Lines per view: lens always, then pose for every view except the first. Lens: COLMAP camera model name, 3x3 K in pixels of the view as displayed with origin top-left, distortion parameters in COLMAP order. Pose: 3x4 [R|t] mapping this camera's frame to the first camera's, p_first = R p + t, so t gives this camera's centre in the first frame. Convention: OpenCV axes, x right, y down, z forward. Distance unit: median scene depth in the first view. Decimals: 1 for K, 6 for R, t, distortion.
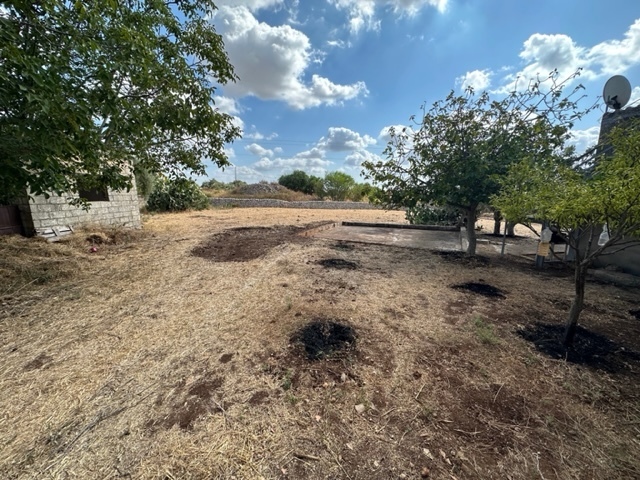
lens RADIAL K [[253.8, 0, 318.8], [0, 253.8, 238.4], [0, 0, 1]] dist [-0.007659, 0.001090]
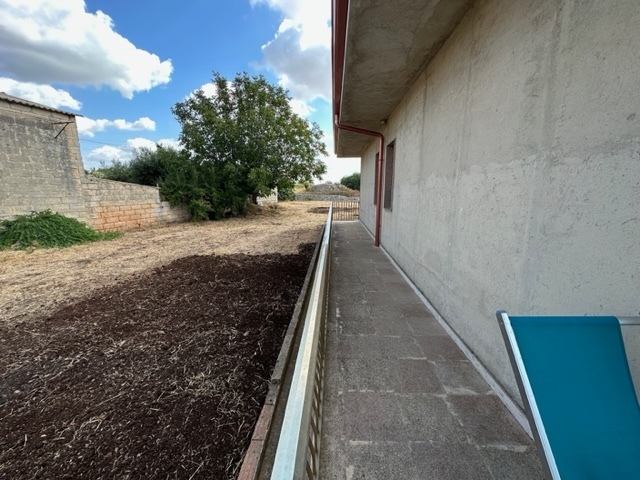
lens RADIAL K [[253.8, 0, 320.2], [0, 253.8, 239.8], [0, 0, 1]] dist [-0.007659, 0.001090]
pose [[0.971791, 0.037661, -0.232816, 0.058148], [-0.035220, 0.999272, 0.014633, 0.059866], [0.233197, -0.006021, 0.972411, -0.311302]]
